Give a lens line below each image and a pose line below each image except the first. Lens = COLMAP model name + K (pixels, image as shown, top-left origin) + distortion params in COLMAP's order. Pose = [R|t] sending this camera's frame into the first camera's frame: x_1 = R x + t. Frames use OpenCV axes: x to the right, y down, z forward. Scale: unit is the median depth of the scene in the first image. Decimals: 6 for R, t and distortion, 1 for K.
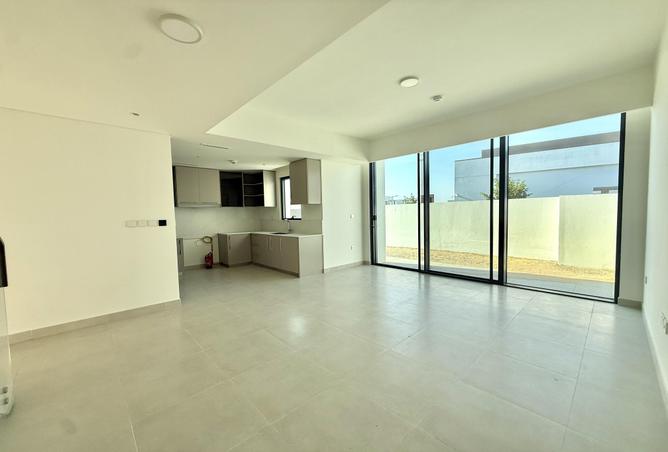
lens RADIAL K [[263.9, 0, 334.0], [0, 263.9, 226.0], [0, 0, 1]] dist [-0.000053, 0.000001]
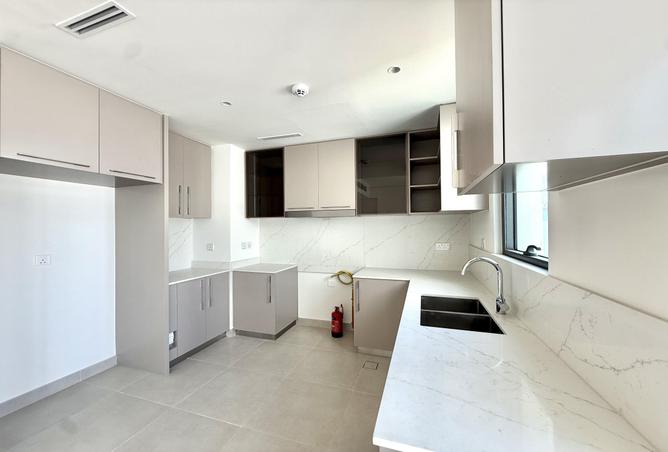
lens RADIAL K [[263.9, 0, 334.0], [0, 263.9, 226.0], [0, 0, 1]] dist [-0.000053, 0.000001]
pose [[0.464380, 0.015248, -0.885505, -0.026979], [-0.051527, 0.998623, -0.009826, -0.044825], [0.884136, 0.050191, 0.464526, 0.733047]]
